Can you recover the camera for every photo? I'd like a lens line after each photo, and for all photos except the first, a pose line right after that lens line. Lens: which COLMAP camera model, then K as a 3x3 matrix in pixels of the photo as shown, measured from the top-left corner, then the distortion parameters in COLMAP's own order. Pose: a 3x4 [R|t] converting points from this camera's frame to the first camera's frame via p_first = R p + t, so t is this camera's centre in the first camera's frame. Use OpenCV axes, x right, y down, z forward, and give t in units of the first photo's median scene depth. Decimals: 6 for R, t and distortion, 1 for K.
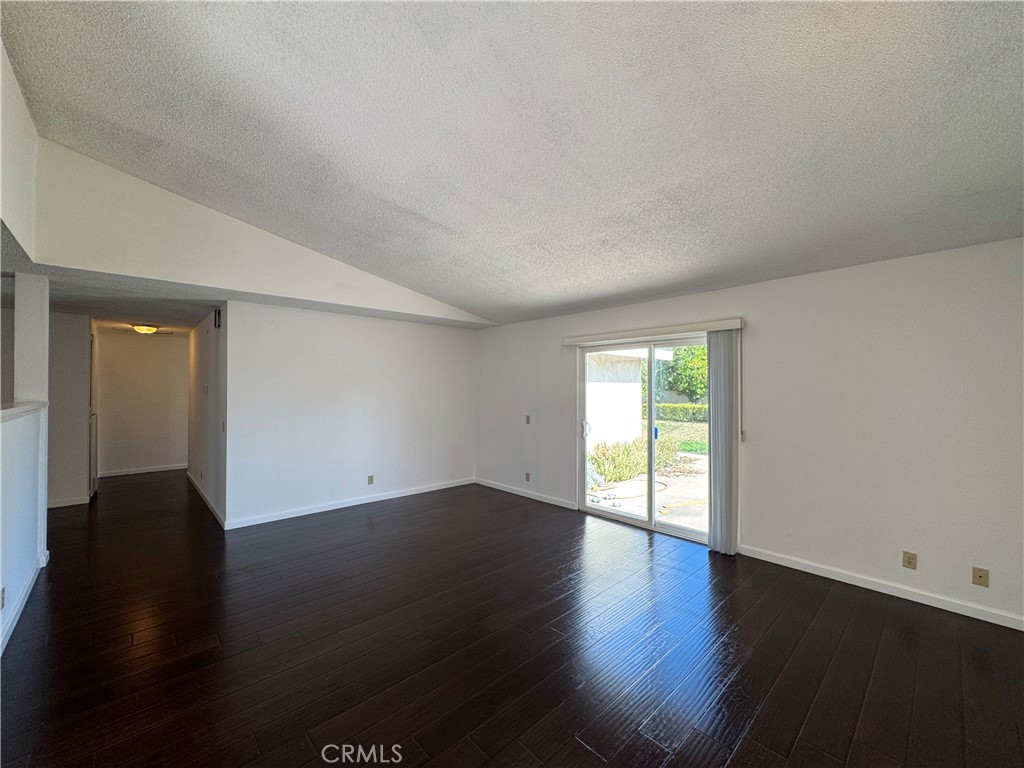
lens RADIAL K [[410.6, 0, 516.0], [0, 410.6, 386.3], [0, 0, 1]] dist [-0.002929, 0.001057]
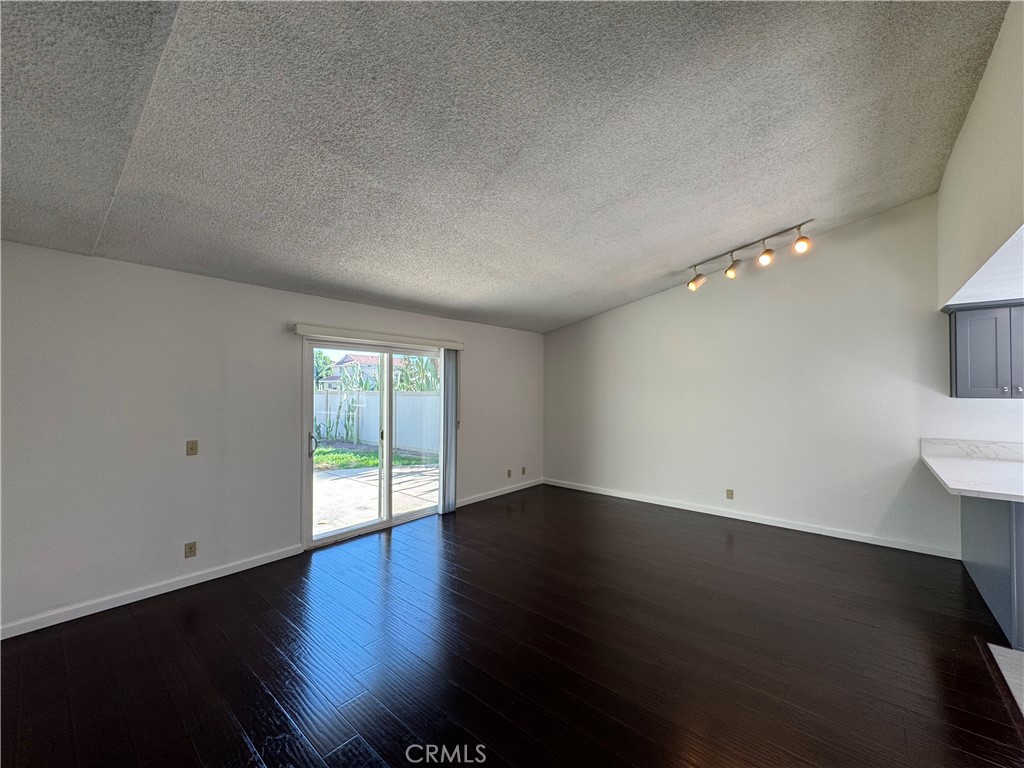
lens RADIAL K [[410.6, 0, 509.0], [0, 410.6, 382.7], [0, 0, 1]] dist [-0.002929, 0.001057]
pose [[-0.102125, 0.024484, 0.994470, -0.753572], [0.001783, 0.999700, -0.024429, 0.008117], [-0.994770, -0.000721, -0.102138, 0.809509]]
